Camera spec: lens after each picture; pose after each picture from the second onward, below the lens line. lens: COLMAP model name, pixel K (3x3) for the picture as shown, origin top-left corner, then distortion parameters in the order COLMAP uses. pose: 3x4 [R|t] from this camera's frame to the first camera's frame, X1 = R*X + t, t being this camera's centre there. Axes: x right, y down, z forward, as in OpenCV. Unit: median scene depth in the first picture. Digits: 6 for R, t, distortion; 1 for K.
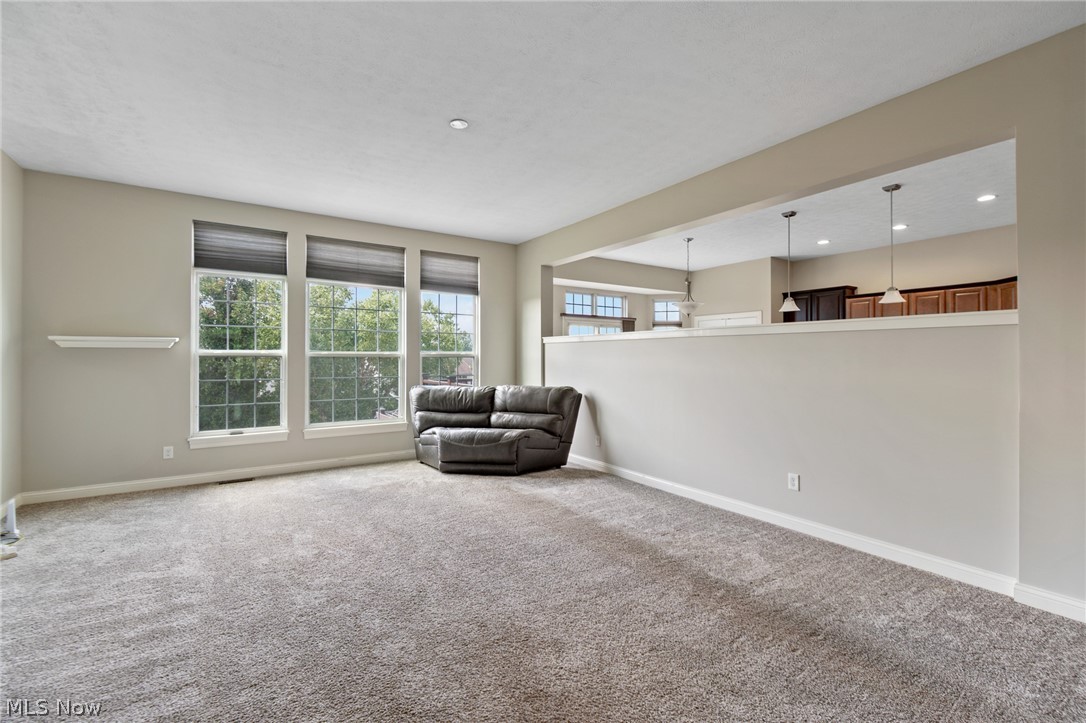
lens RADIAL K [[472.8, 0, 542.4], [0, 472.8, 359.4], [0, 0, 1]] dist [0.003207, -0.000498]
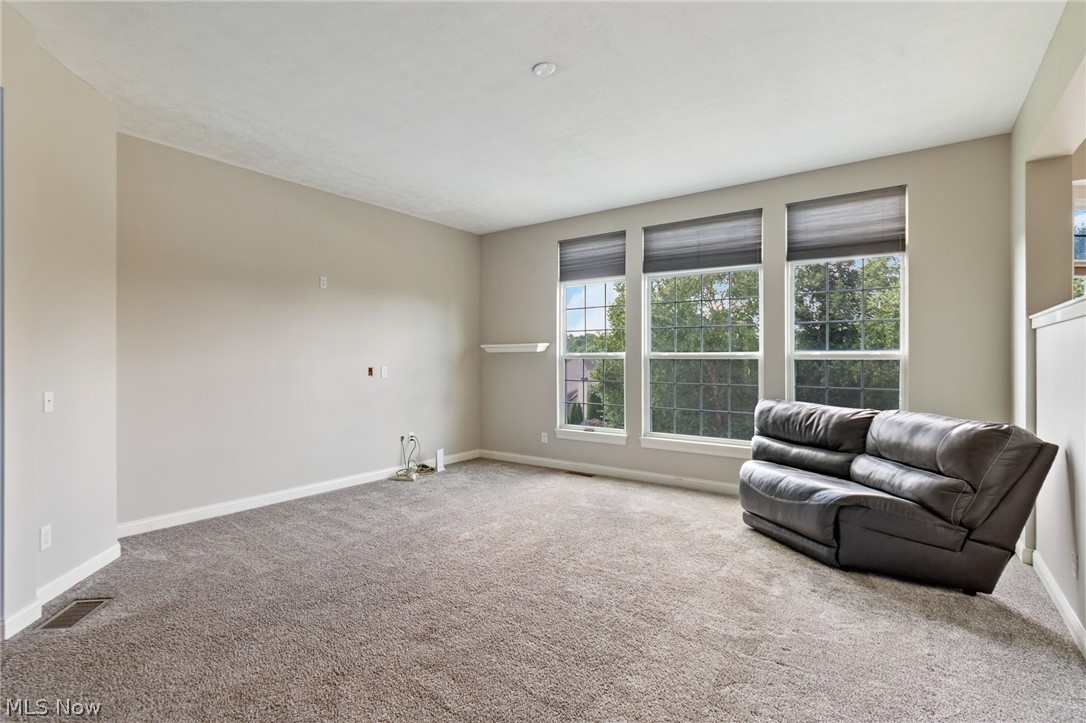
lens RADIAL K [[567.6, 0, 543.0], [0, 567.6, 361.5], [0, 0, 1]] dist [0.003682, -0.000429]
pose [[0.294131, 0.002303, -0.955762, 0.501878], [-0.004095, 0.999991, 0.001150, -0.000692], [0.955756, 0.003576, 0.294138, 0.477673]]
